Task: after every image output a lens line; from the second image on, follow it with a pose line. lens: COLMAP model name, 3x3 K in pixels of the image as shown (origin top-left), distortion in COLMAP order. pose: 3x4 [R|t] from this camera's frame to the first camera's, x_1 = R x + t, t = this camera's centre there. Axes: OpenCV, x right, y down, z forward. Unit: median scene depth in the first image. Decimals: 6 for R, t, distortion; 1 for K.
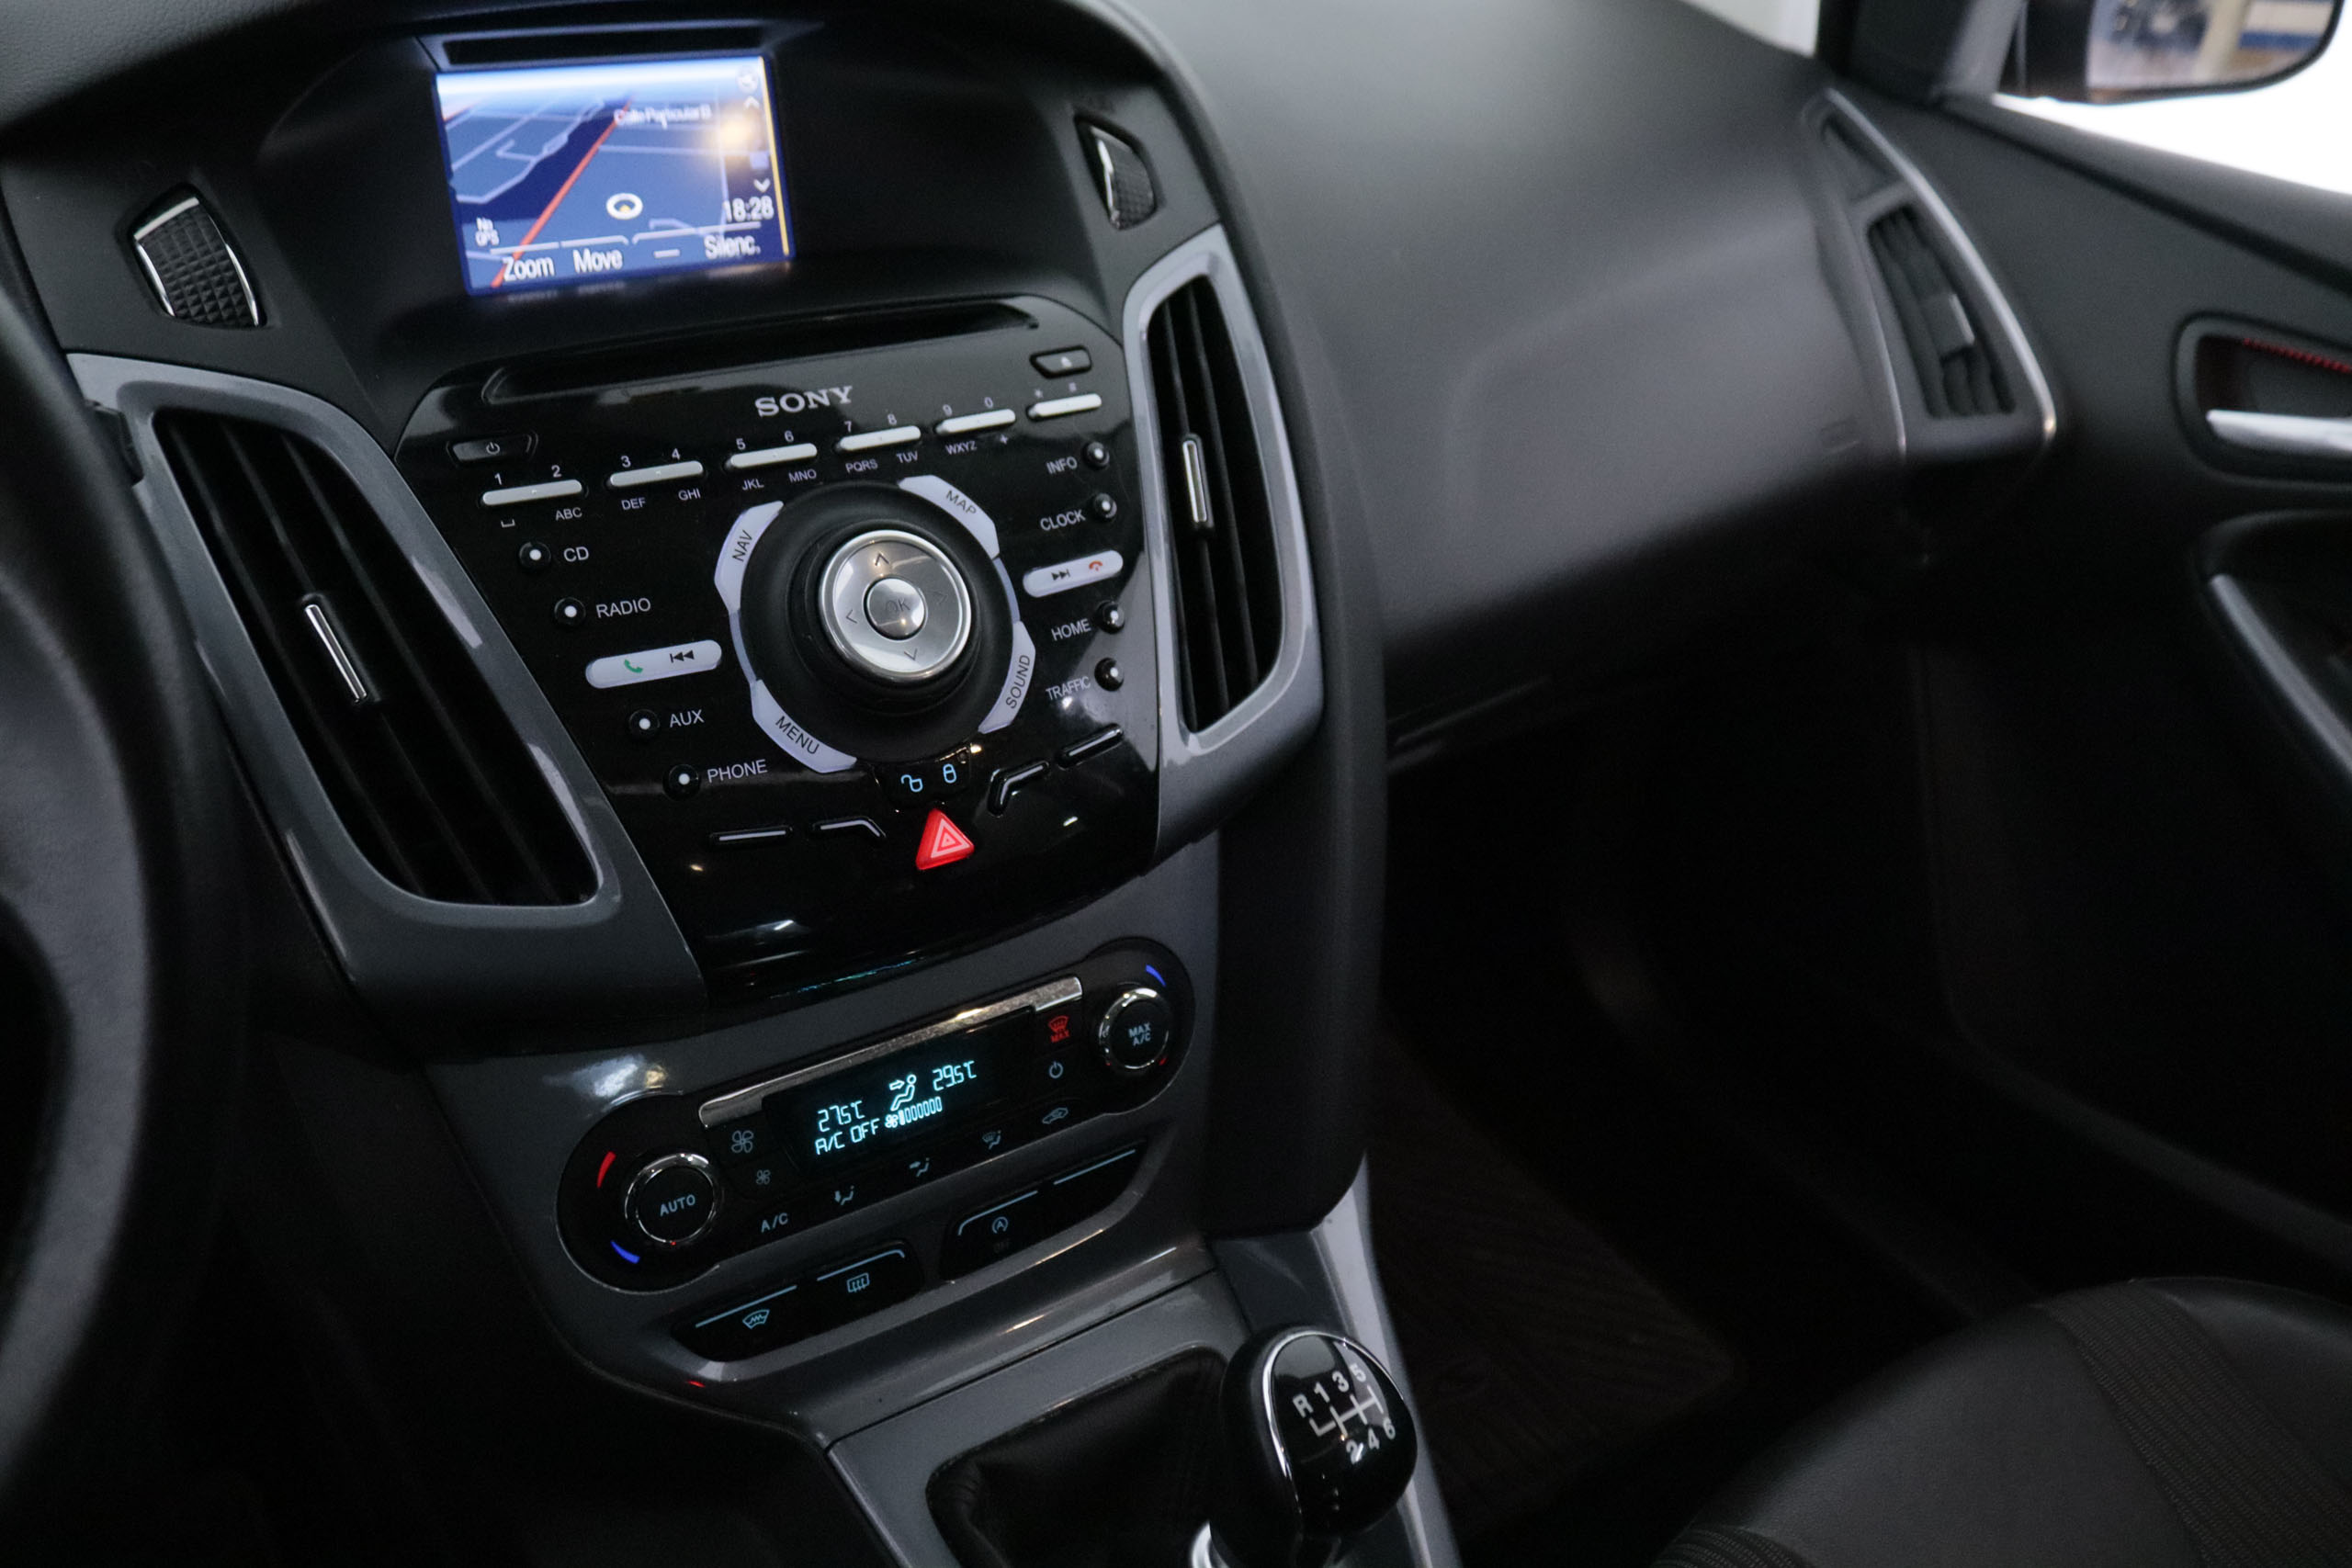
lens RADIAL K [[1951.5, 0, 1171.4], [0, 1951.5, 767.2], [0, 0, 1]] dist [-0.148895, 0.136039]
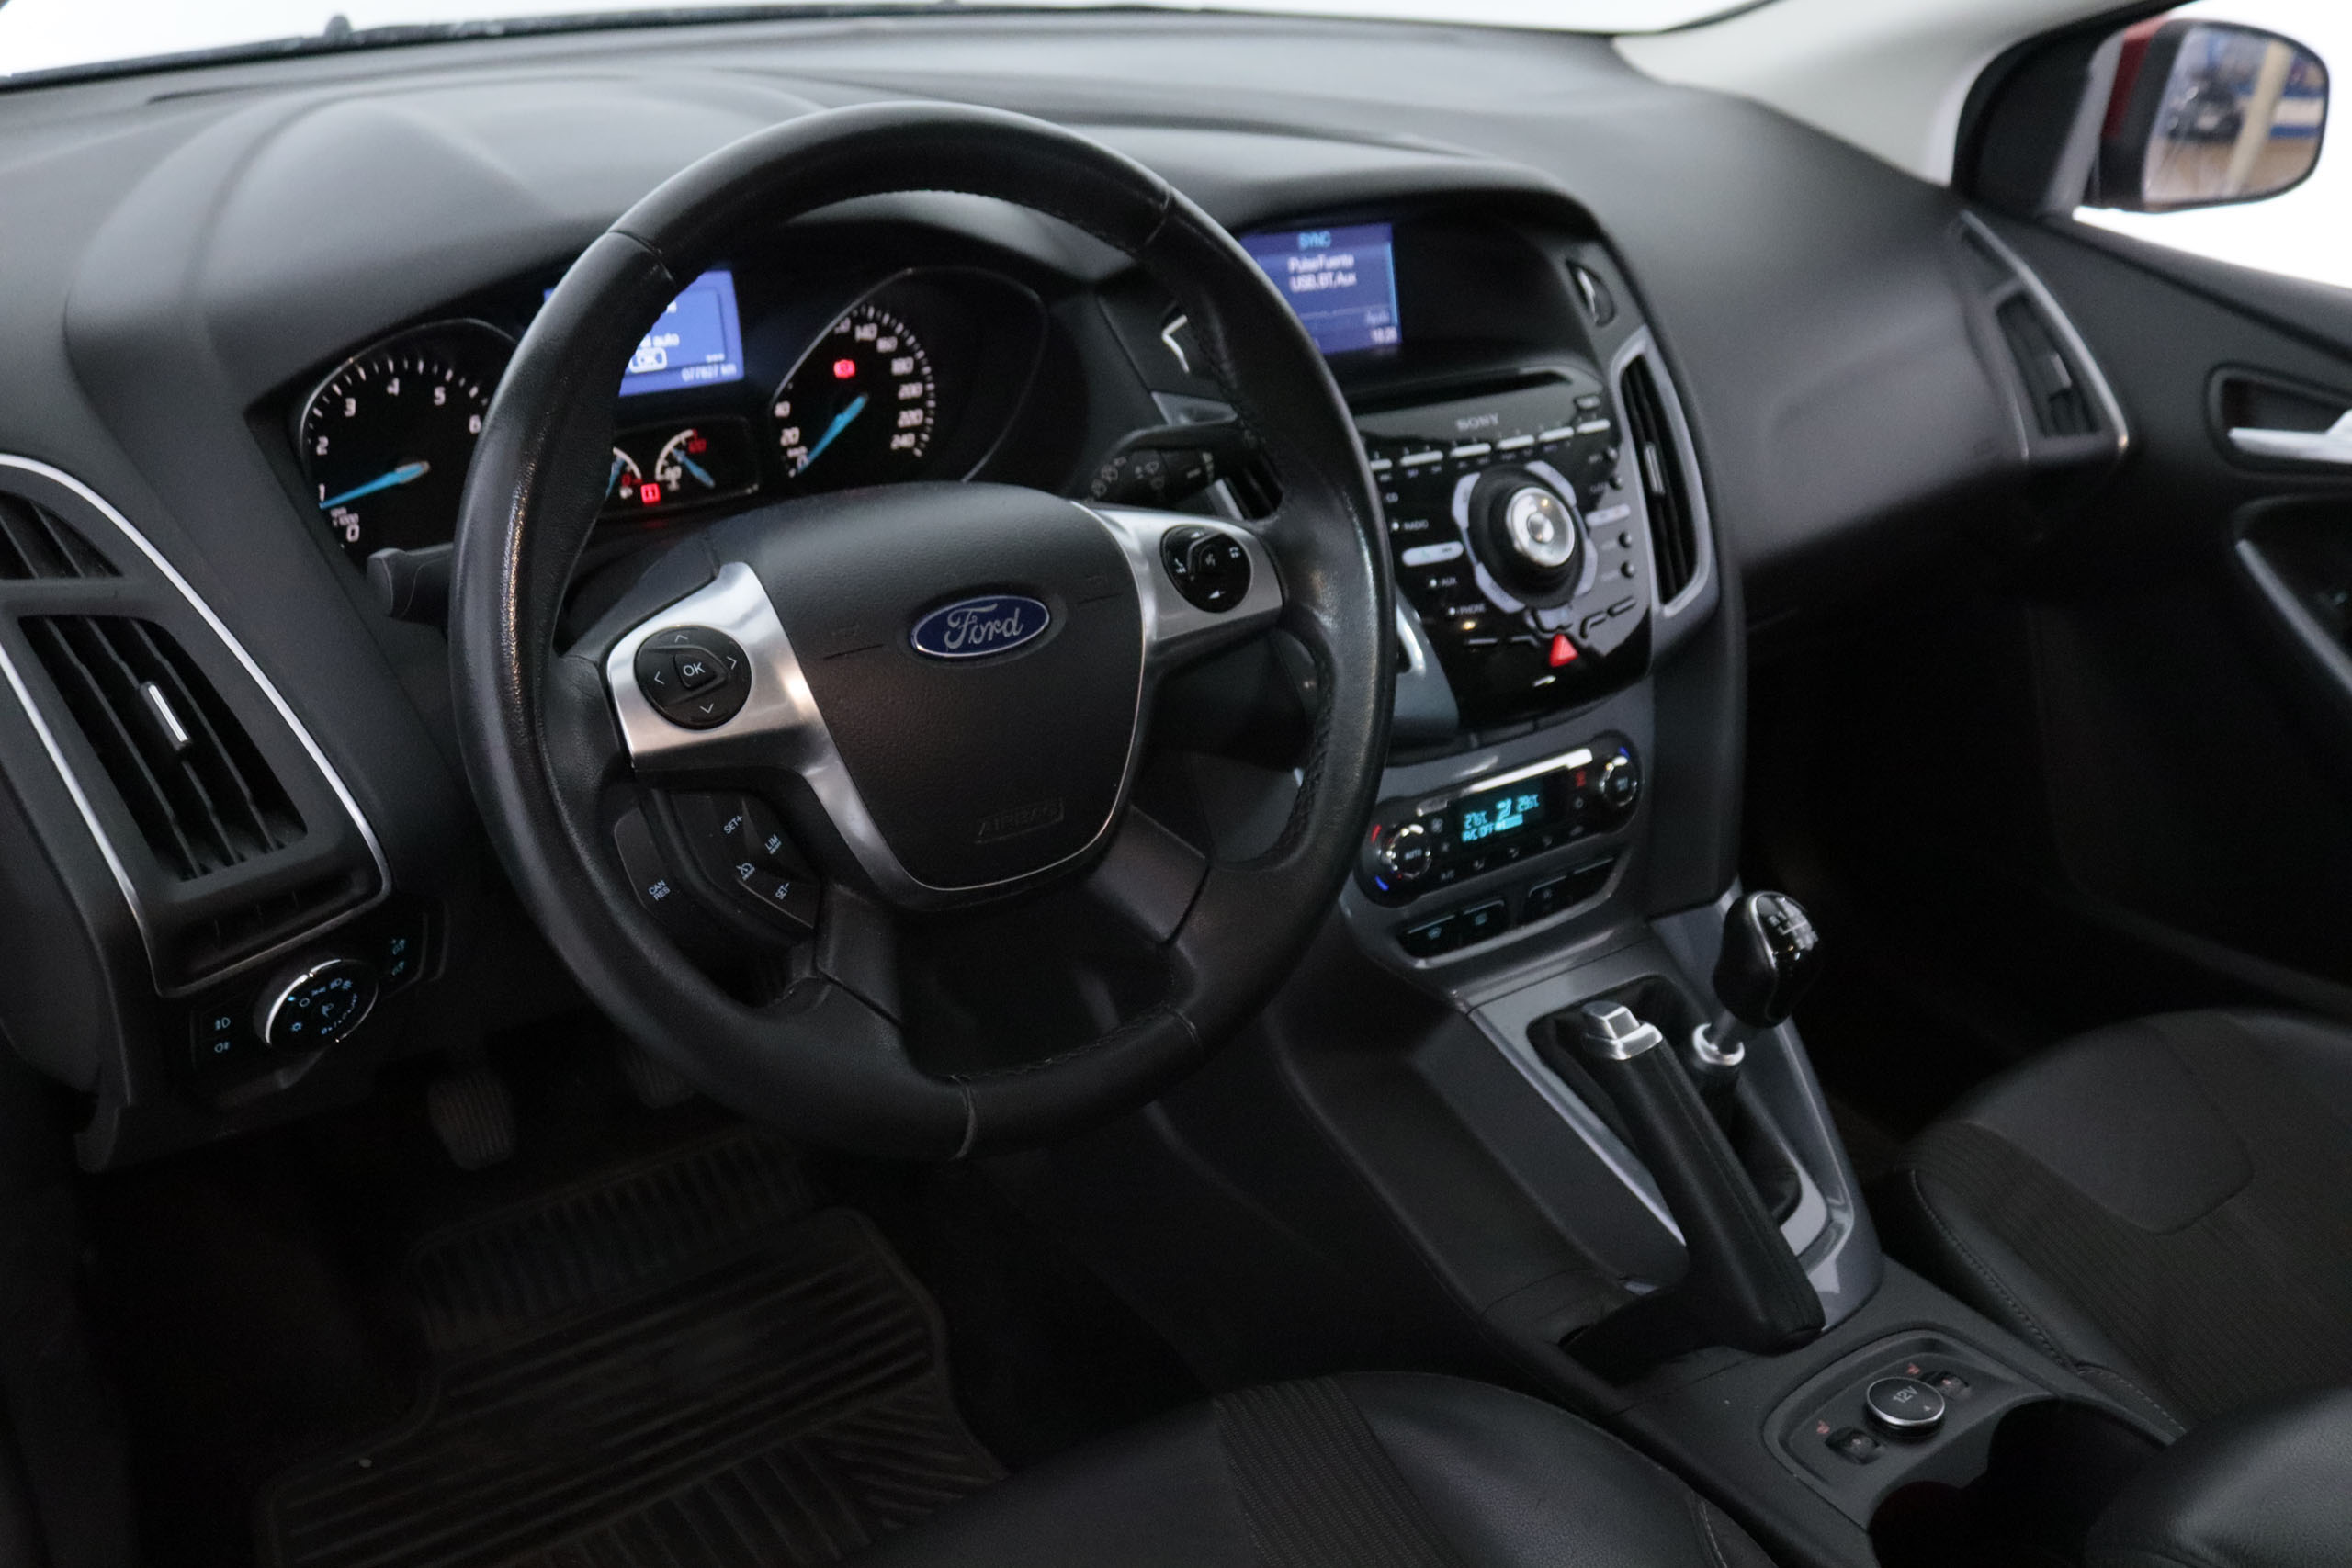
lens RADIAL K [[2227.0, 0, 1176.0], [0, 2227.0, 784.0], [0, 0, 1]] dist [-0.138844, 0.201285]
pose [[0.999651, -0.013507, 0.022719, -0.483982], [0.014449, 0.999020, -0.041843, 0.224558], [-0.022131, 0.042156, 0.998866, -1.024663]]
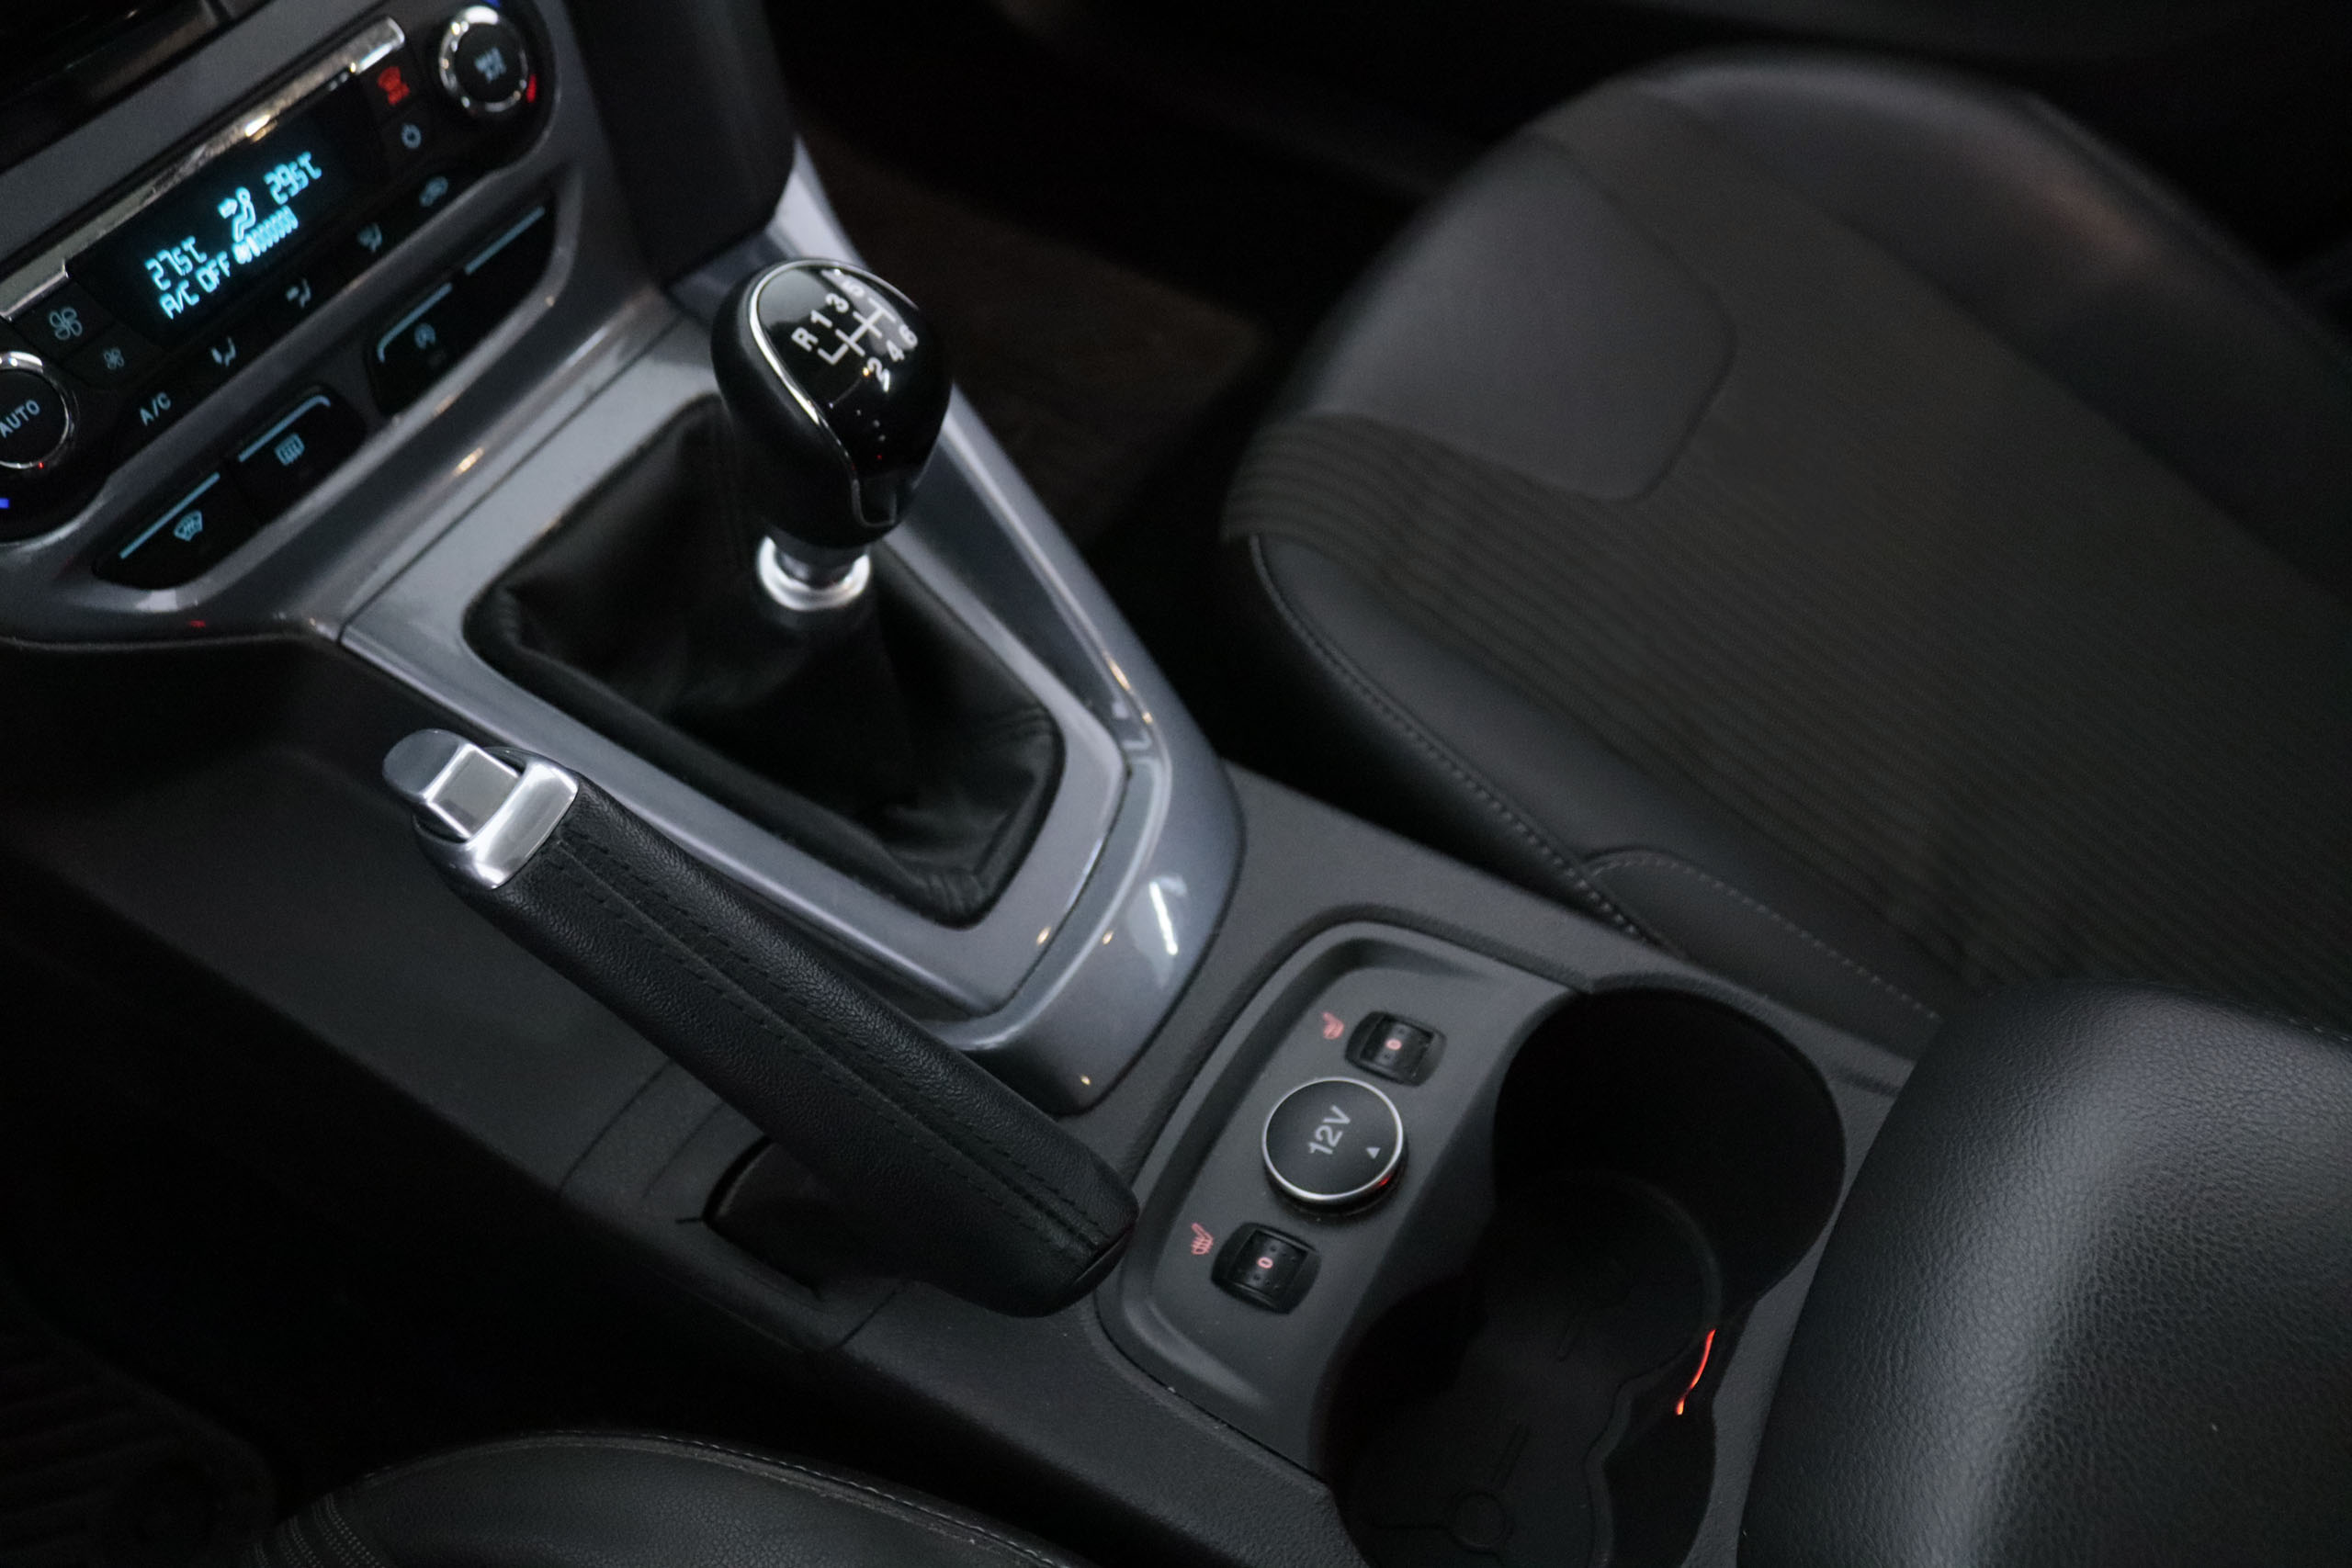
lens RADIAL K [[1951.5, 0, 1171.4], [0, 1951.5, 767.2], [0, 0, 1]] dist [-0.148895, 0.136039]
pose [[0.909964, -0.378786, 0.168781, -0.001690], [0.280217, 0.861681, 0.423066, 0.141800], [-0.305687, -0.337680, 0.890240, 0.080816]]
